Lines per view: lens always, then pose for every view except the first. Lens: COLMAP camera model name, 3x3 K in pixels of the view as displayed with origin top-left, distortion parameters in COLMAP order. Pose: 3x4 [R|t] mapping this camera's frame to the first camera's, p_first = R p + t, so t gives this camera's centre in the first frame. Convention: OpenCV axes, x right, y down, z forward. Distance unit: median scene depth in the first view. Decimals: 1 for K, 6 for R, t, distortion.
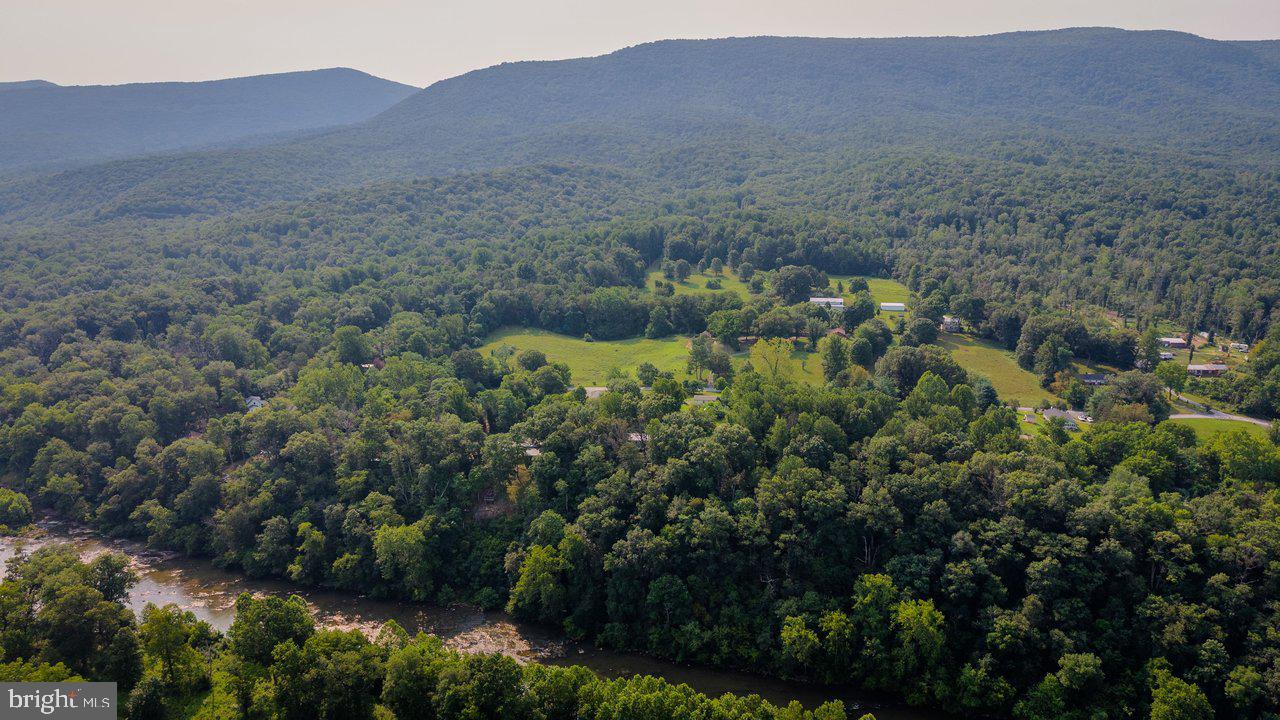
lens RADIAL K [[849.5, 0, 644.6], [0, 849.5, 362.4], [0, 0, 1]] dist [0.027635, -0.030954]
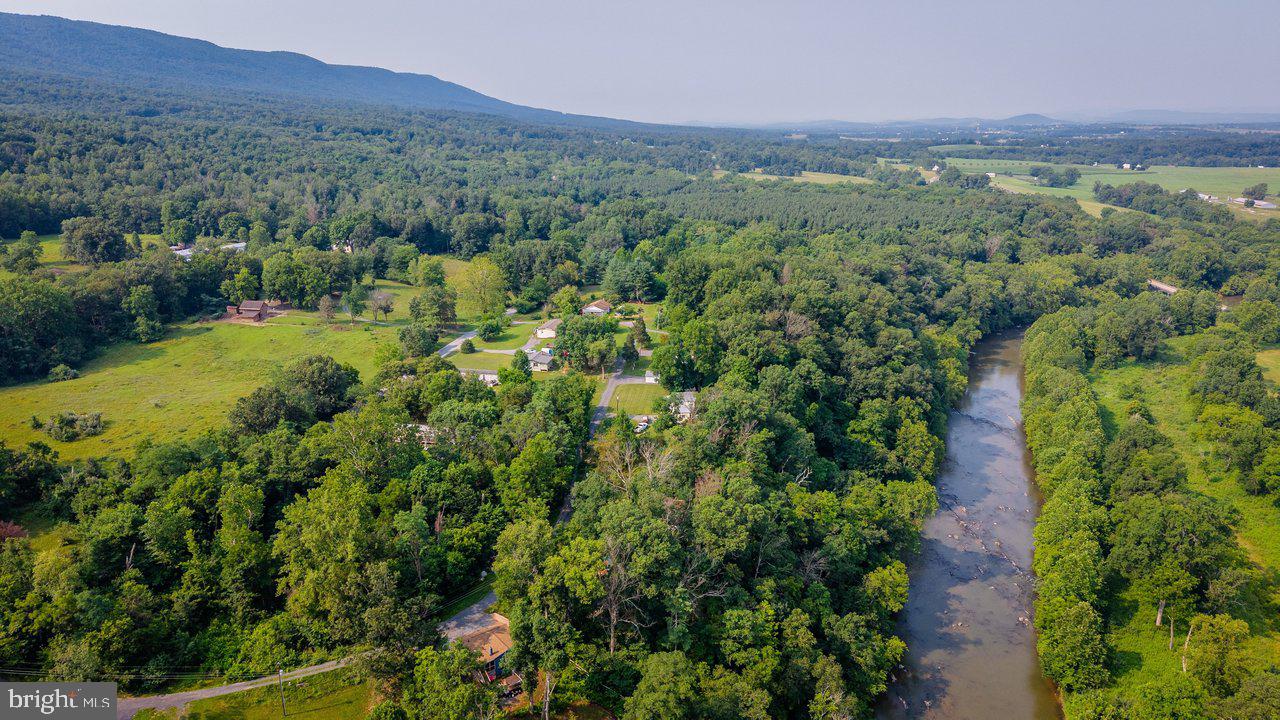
lens RADIAL K [[849.5, 0, 636.9], [0, 849.5, 354.5], [0, 0, 1]] dist [0.027635, -0.030954]
pose [[0.069597, -0.261863, 0.962592, -0.865782], [0.235163, 0.942044, 0.239271, -0.131617], [-0.969461, 0.209714, 0.127144, 0.956596]]
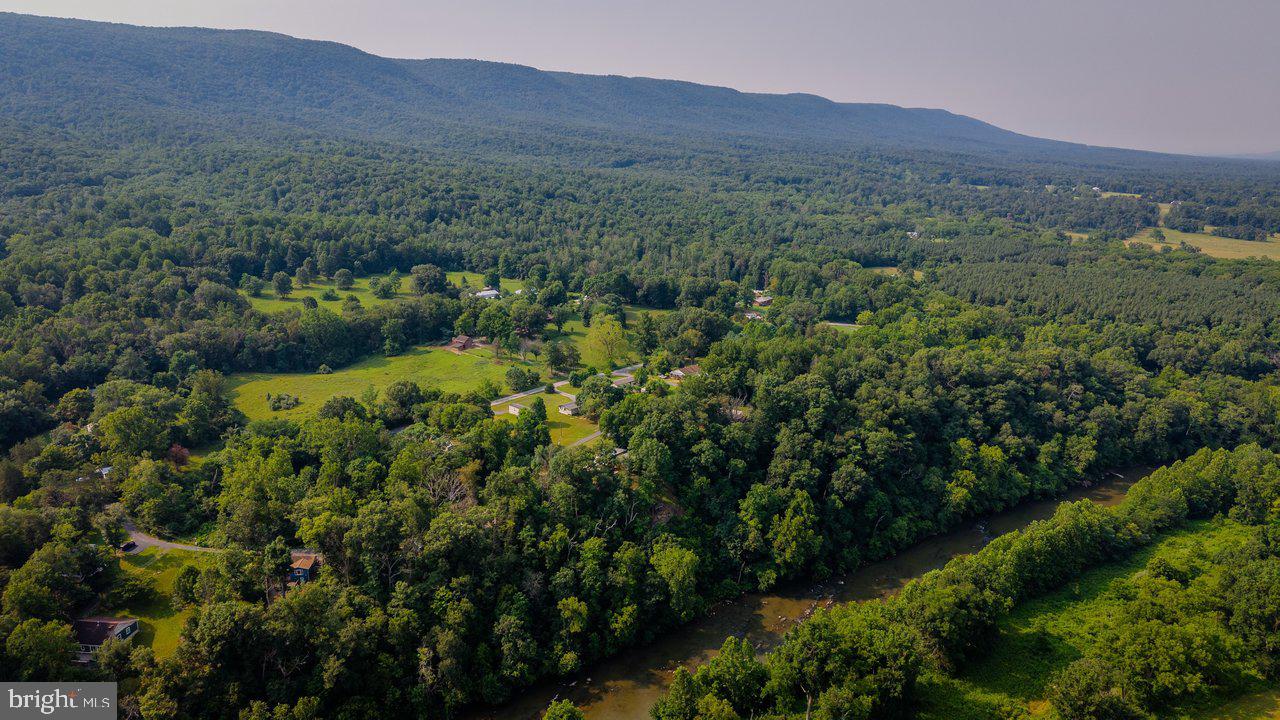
lens RADIAL K [[849.5, 0, 640.4], [0, 849.5, 350.0], [0, 0, 1]] dist [0.027635, -0.030954]
pose [[0.597638, -0.179791, 0.781348, -0.864265], [0.189252, 0.978629, 0.080431, -0.091137], [-0.779110, 0.099803, 0.618892, 0.371080]]
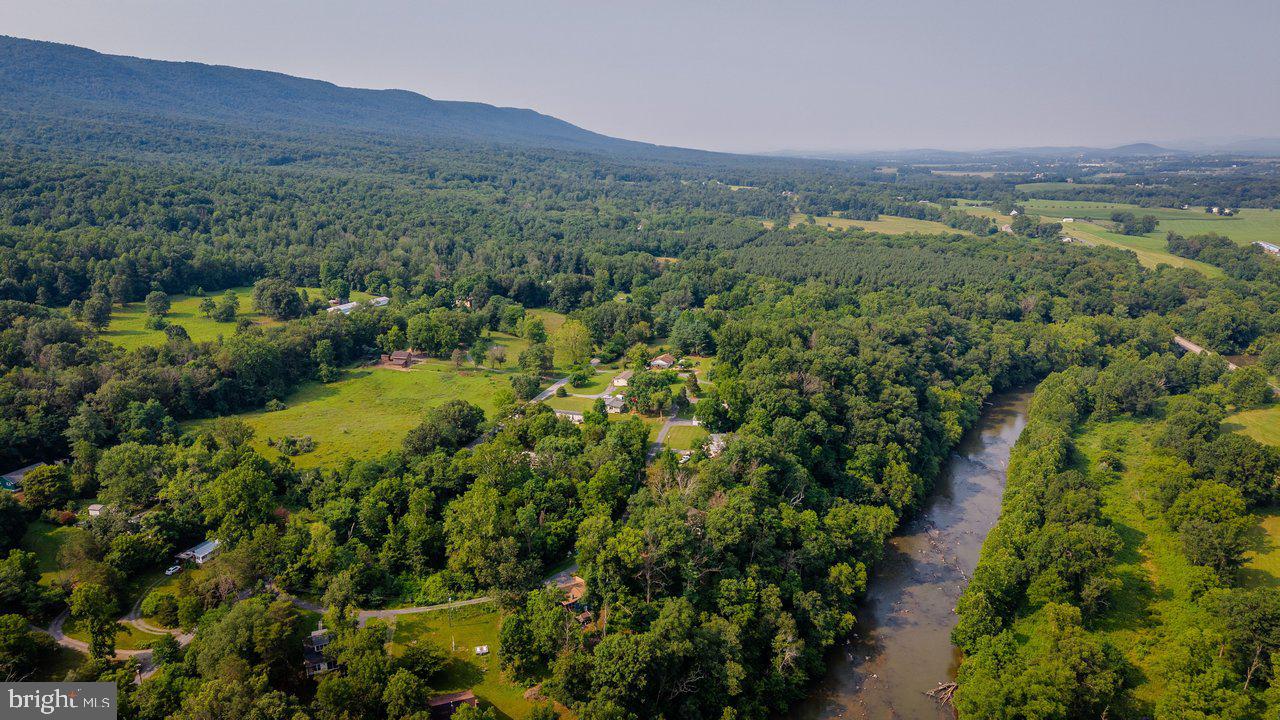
lens RADIAL K [[849.5, 0, 638.6], [0, 849.5, 346.7], [0, 0, 1]] dist [0.027635, -0.030954]
pose [[0.172710, -0.220338, 0.960012, -1.117270], [0.233333, 0.956068, 0.177455, -0.213470], [-0.956936, 0.193354, 0.216535, 0.869792]]
